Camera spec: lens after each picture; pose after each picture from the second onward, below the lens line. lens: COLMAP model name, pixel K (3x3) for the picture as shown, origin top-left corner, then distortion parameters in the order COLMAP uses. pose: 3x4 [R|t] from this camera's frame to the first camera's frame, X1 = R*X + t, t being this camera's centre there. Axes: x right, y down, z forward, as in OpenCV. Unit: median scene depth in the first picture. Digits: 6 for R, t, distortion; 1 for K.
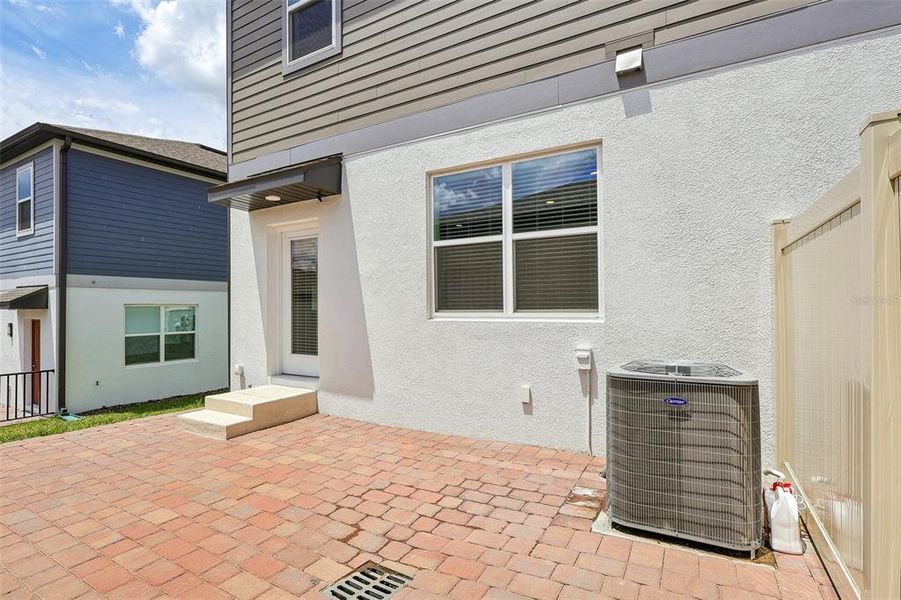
lens RADIAL K [[424.4, 0, 450.6], [0, 424.4, 298.3], [0, 0, 1]] dist [-0.003129, -0.000141]
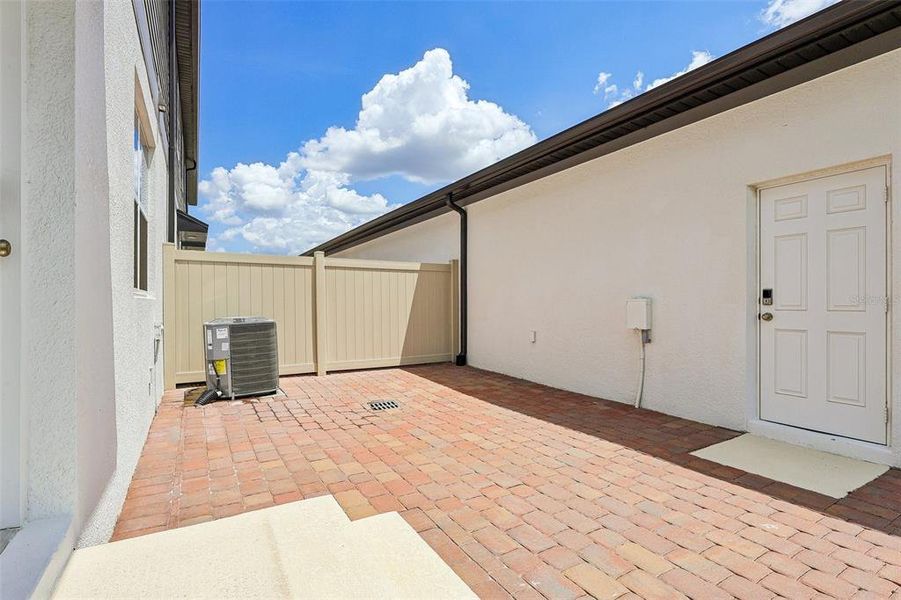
lens RADIAL K [[424.4, 0, 450.6], [0, 424.4, 298.3], [0, 0, 1]] dist [-0.003129, -0.000141]
pose [[-0.865175, 0.008099, 0.501405, -0.659575], [-0.008149, 0.999510, -0.030206, 0.061582], [-0.501404, -0.030220, -0.864685, 1.115942]]
